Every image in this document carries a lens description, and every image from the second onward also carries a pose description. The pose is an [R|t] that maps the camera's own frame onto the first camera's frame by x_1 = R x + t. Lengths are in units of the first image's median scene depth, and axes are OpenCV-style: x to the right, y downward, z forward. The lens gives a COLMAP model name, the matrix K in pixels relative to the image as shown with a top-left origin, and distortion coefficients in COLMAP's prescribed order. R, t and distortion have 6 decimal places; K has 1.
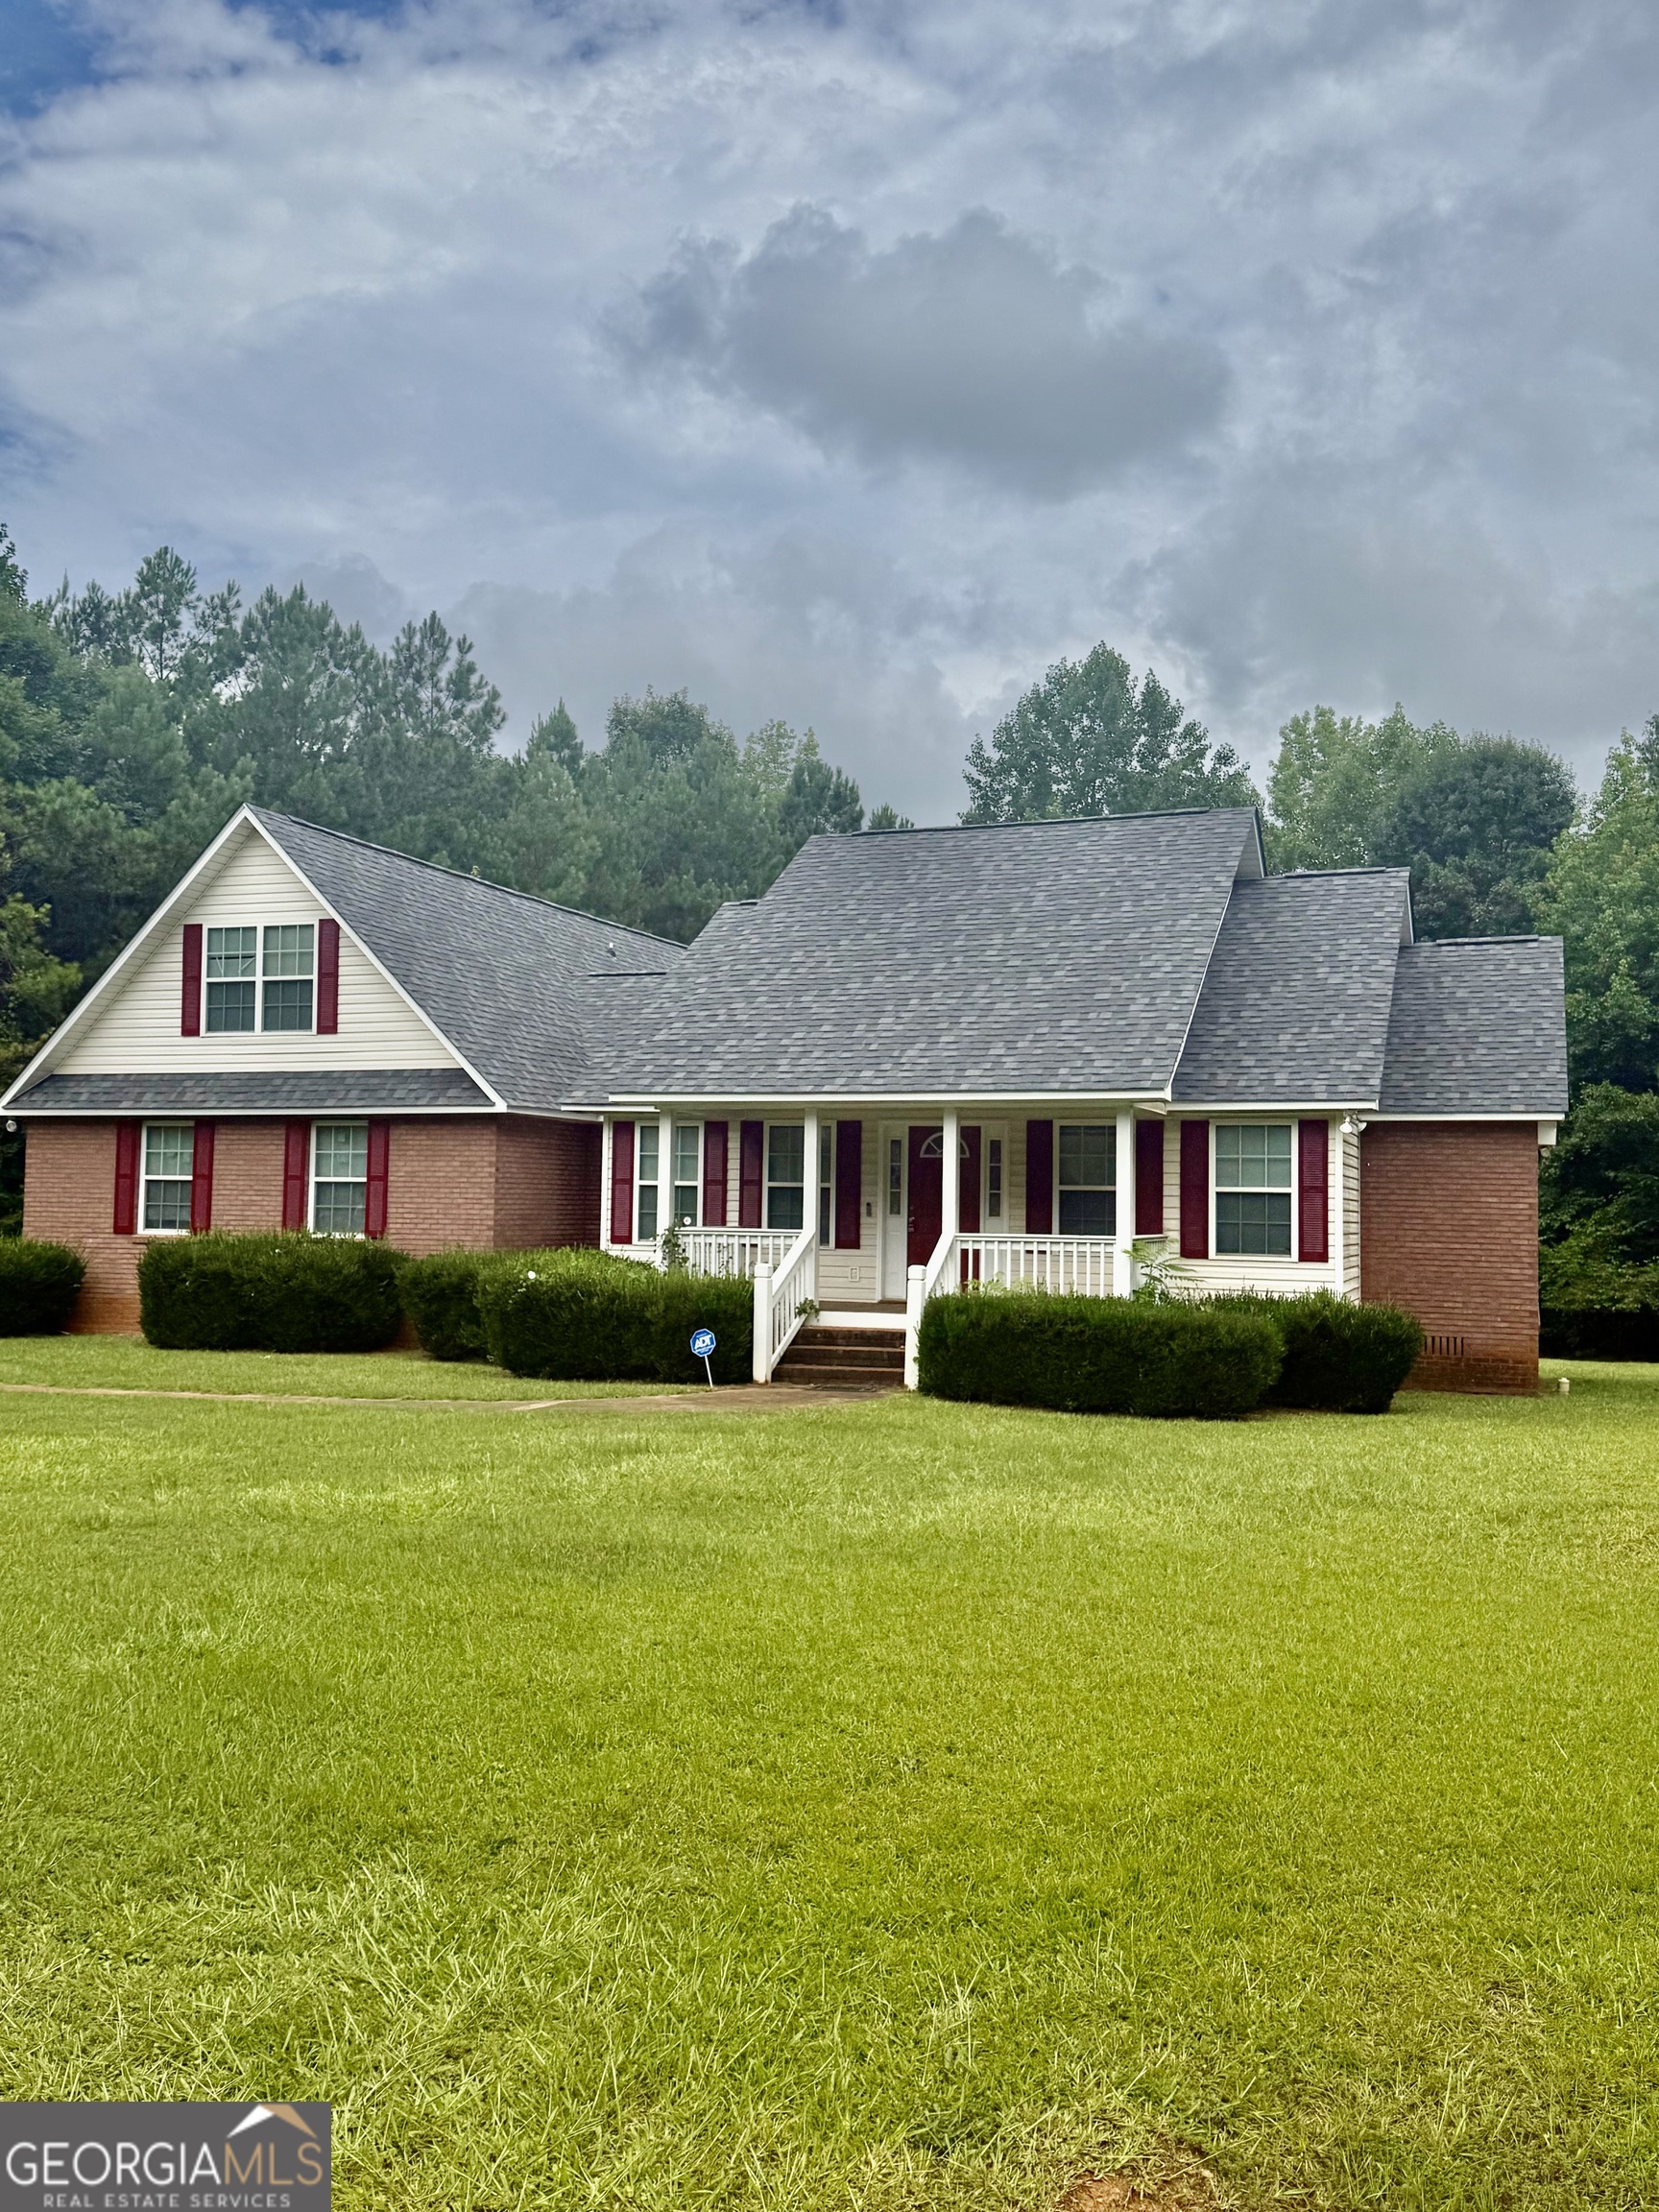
lens RADIAL K [[1869.8, 0, 829.7], [0, 1869.8, 1099.2], [0, 0, 1]] dist [0.083074, -0.000501]
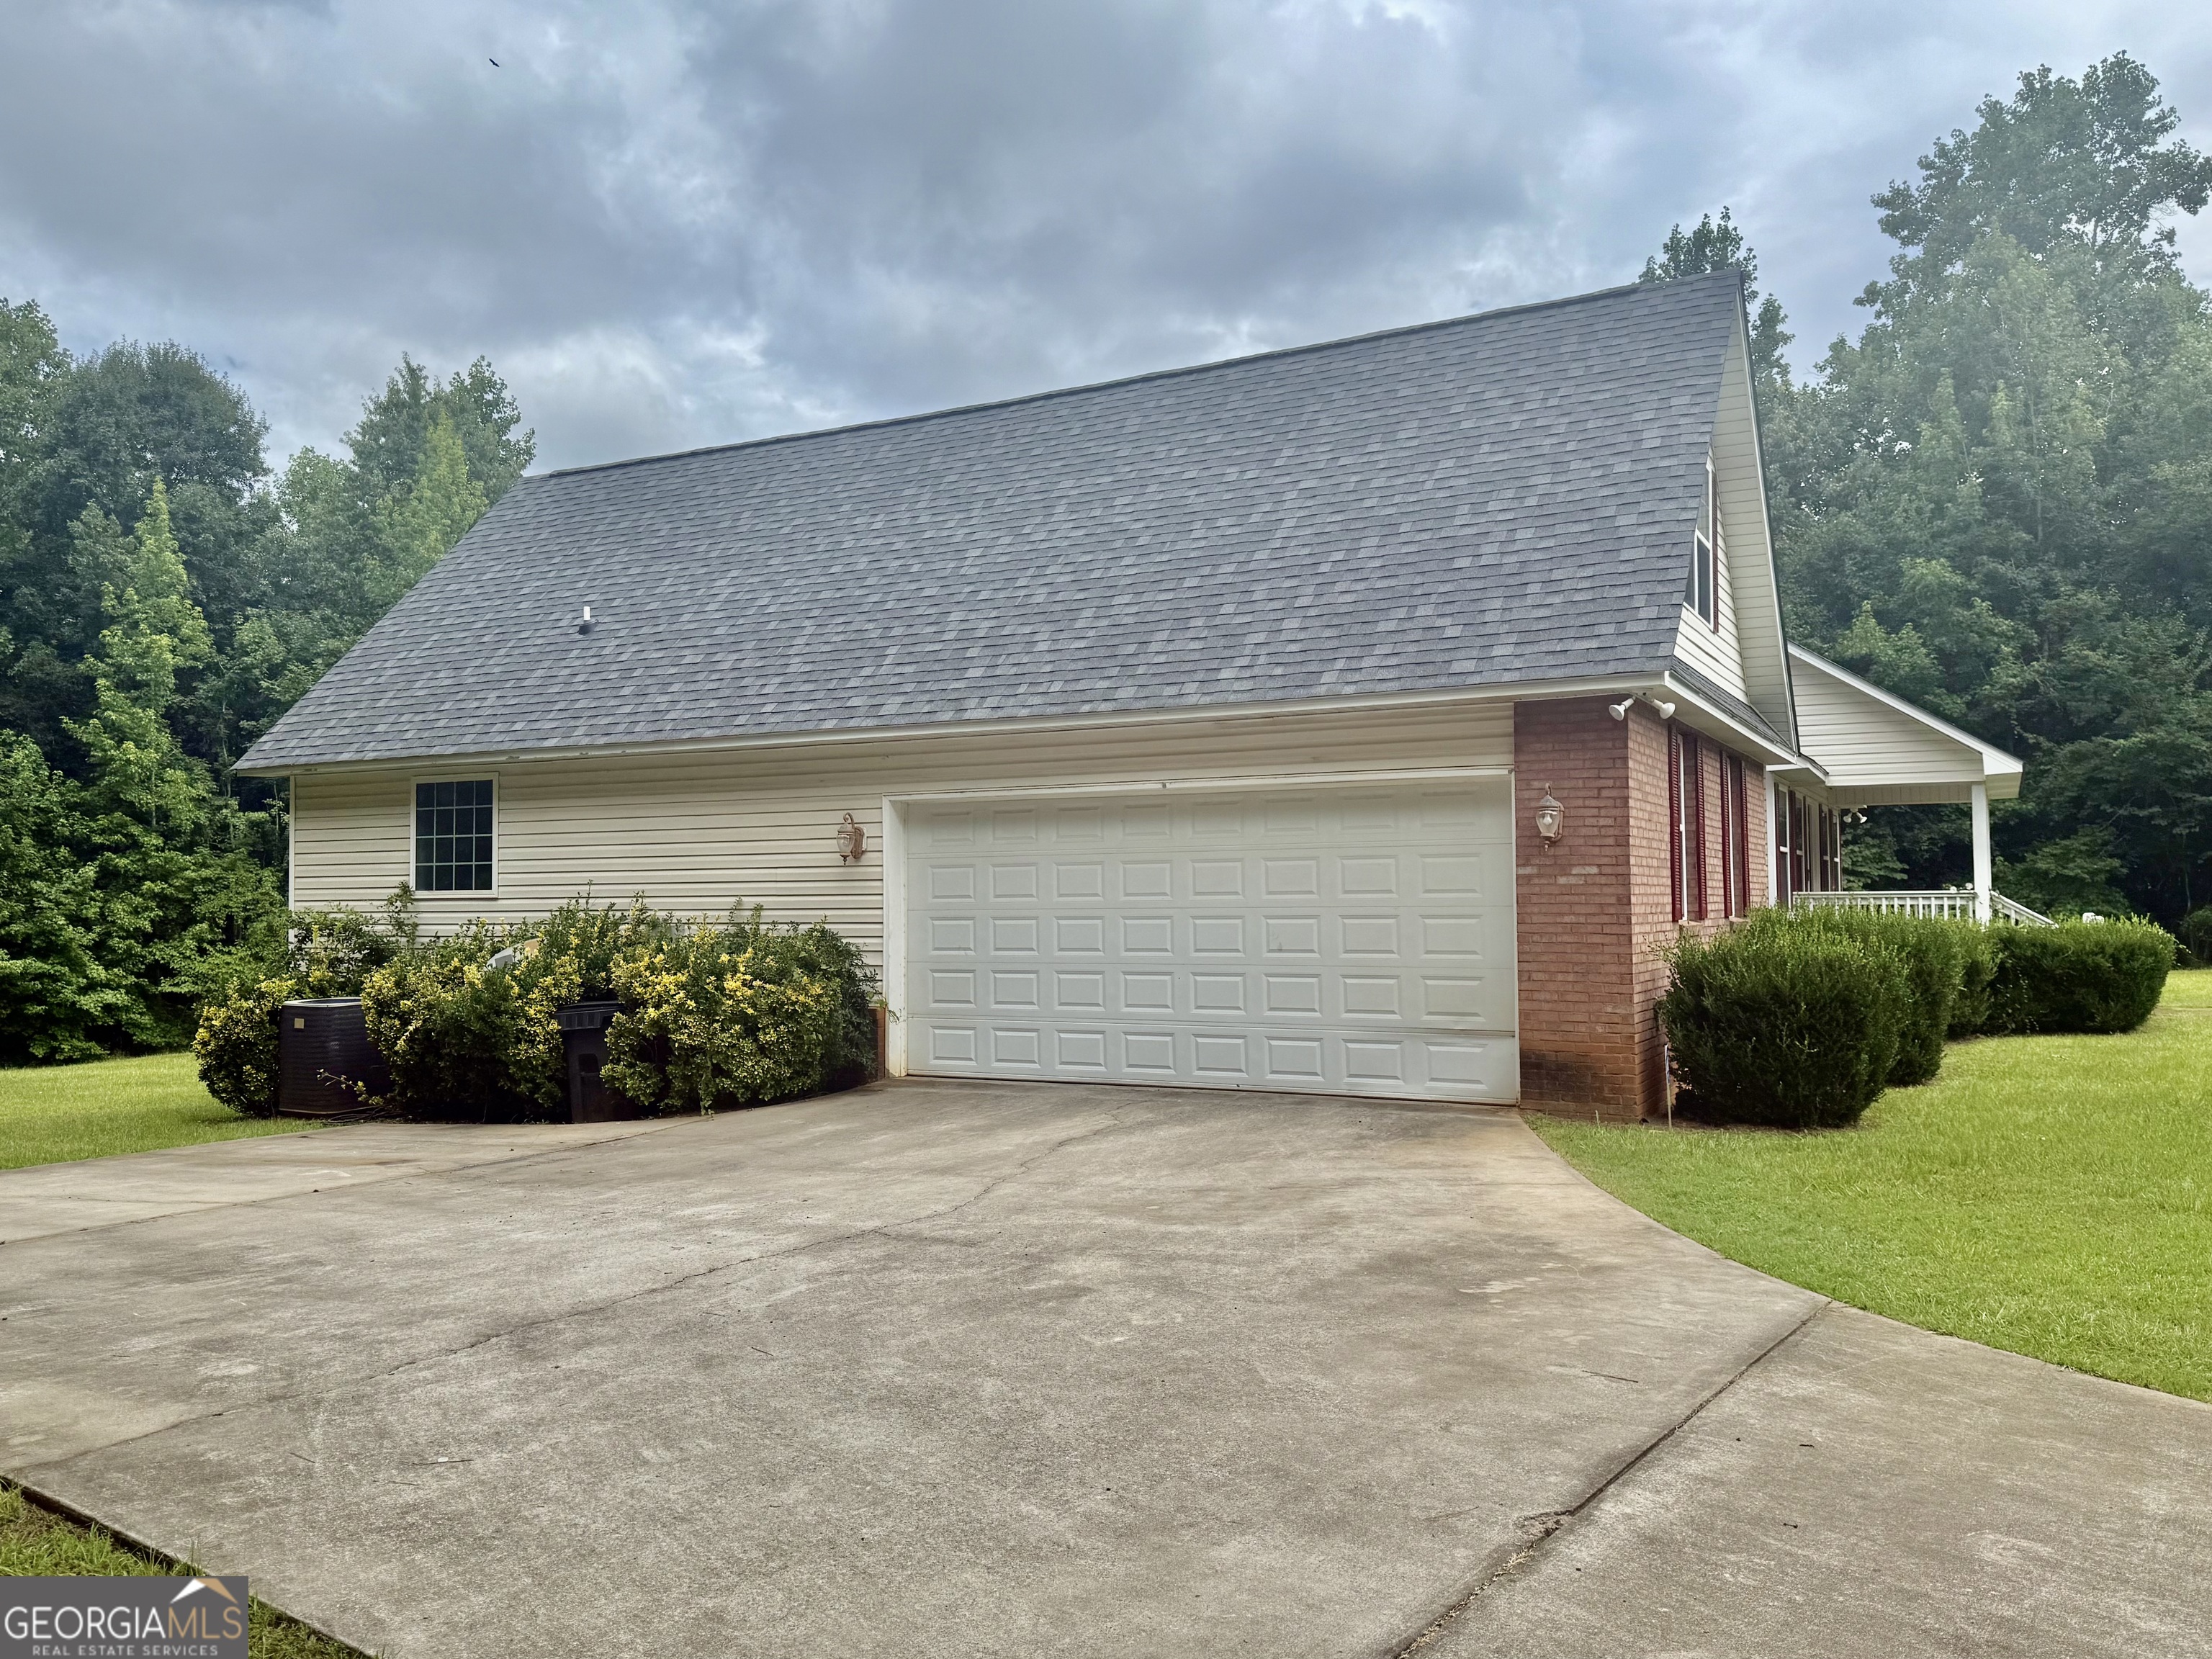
lens RADIAL K [[1695.9, 0, 1106.0], [0, 1695.9, 829.5], [0, 0, 1]] dist [0.031908, -0.002363]
pose [[0.125176, 0.025862, 0.991797, -0.934366], [-0.045622, 0.998753, -0.020285, 0.063641], [-0.991085, -0.042709, 0.126200, 1.143565]]
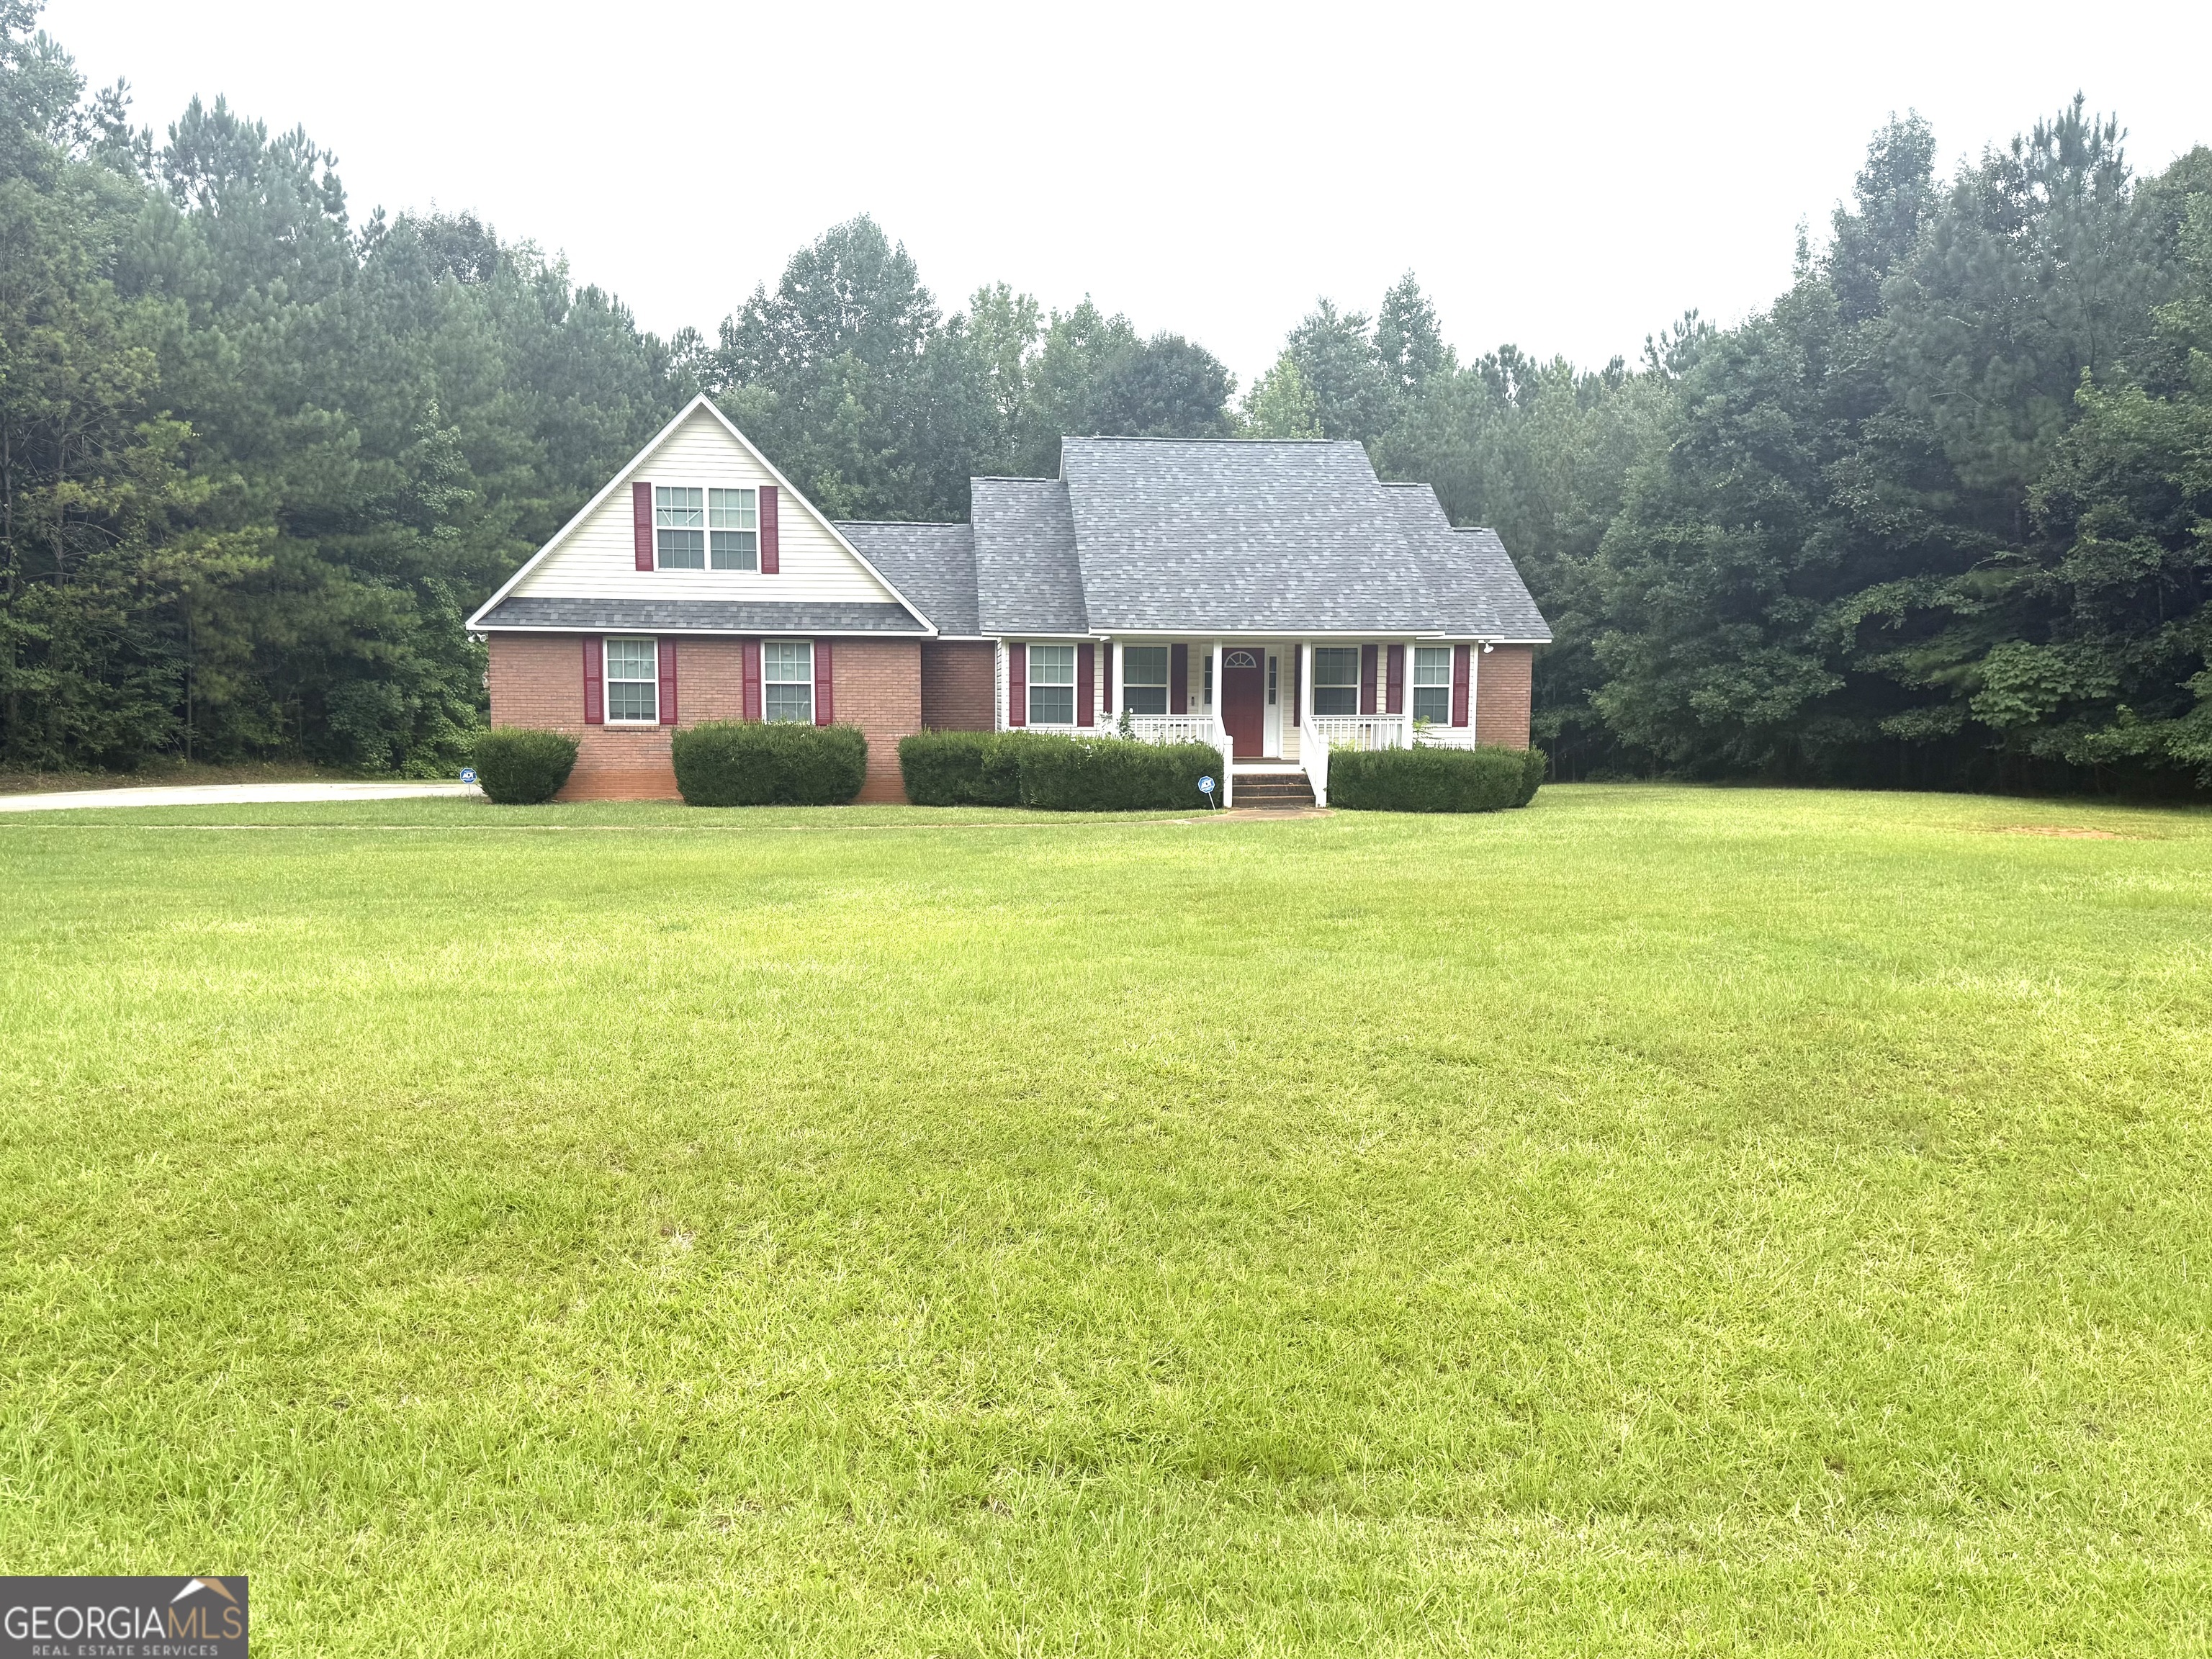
lens RADIAL K [[1669.4, 0, 1094.4], [0, 1669.4, 831.3], [0, 0, 1]] dist [0.174361, -0.263124]
pose [[0.895671, -0.047944, 0.442125, -0.601066], [-0.016806, 0.989813, 0.141381, -0.026576], [-0.444399, -0.134061, 0.885741, -0.198134]]
